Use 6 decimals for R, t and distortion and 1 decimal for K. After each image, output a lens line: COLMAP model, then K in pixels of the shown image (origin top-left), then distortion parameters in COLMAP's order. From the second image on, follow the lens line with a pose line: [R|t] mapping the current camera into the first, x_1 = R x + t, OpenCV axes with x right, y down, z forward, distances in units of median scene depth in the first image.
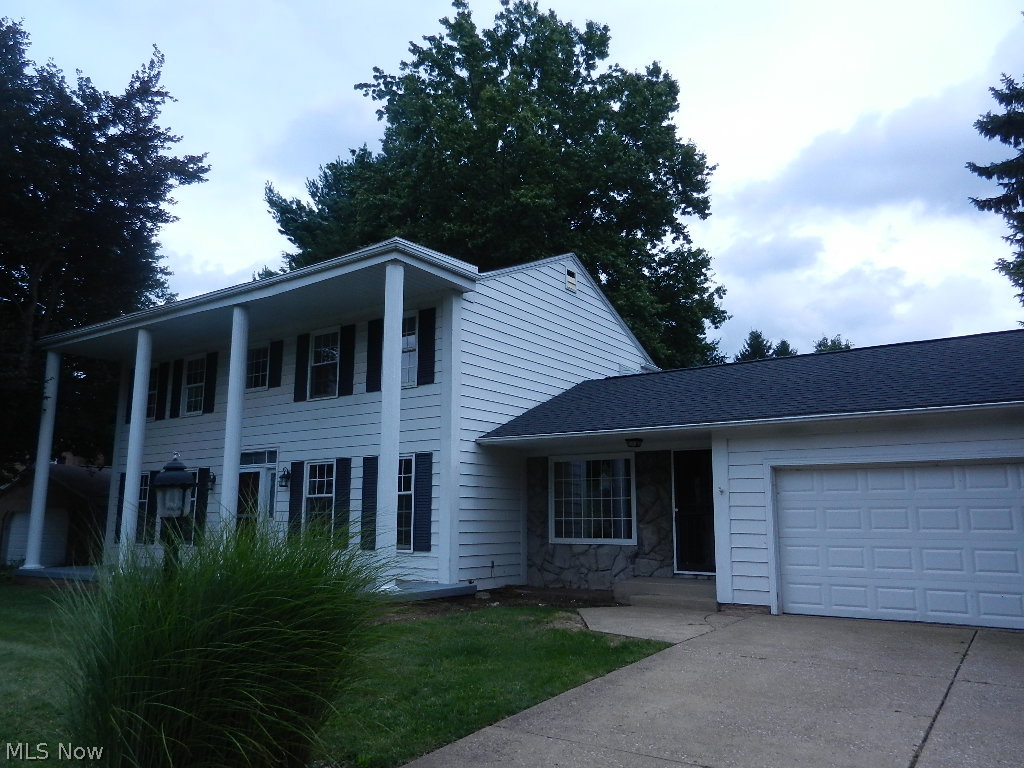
lens RADIAL K [[760.5, 0, 507.5], [0, 760.5, 376.5], [0, 0, 1]] dist [0.071047, 0.004812]
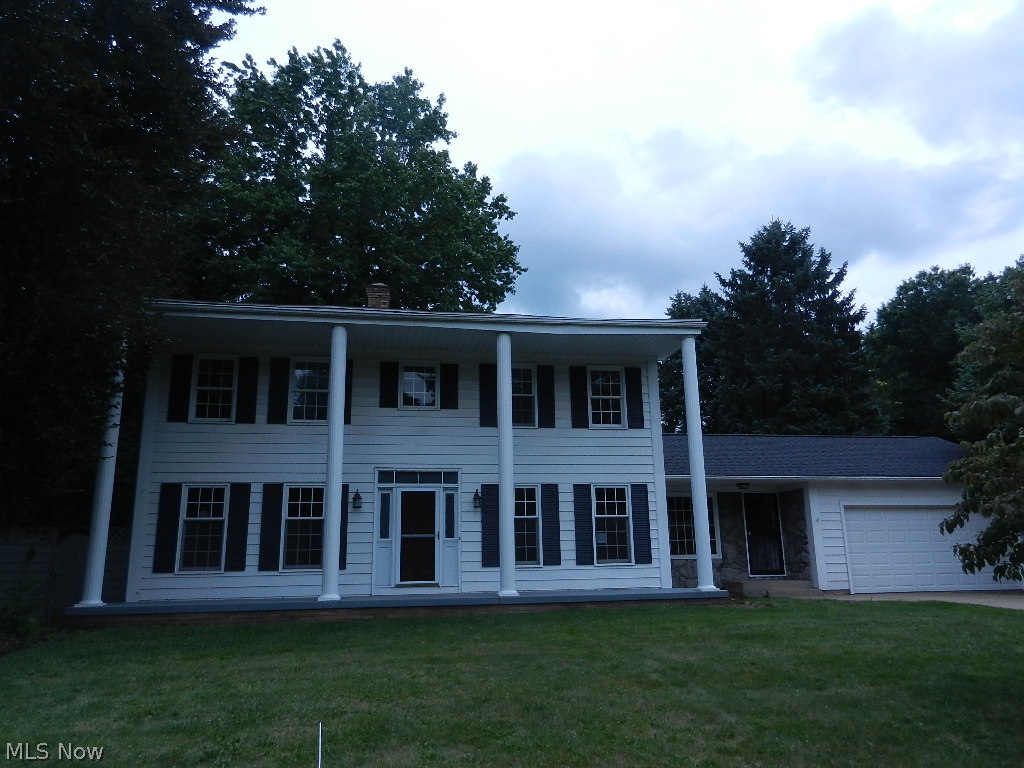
lens RADIAL K [[760.5, 0, 505.3], [0, 760.5, 390.4], [0, 0, 1]] dist [0.071047, 0.004812]
pose [[0.712364, 0.140287, 0.687646, -1.053347], [-0.111068, 0.990005, -0.086911, 0.075889], [-0.692966, -0.014463, 0.720825, 0.242149]]
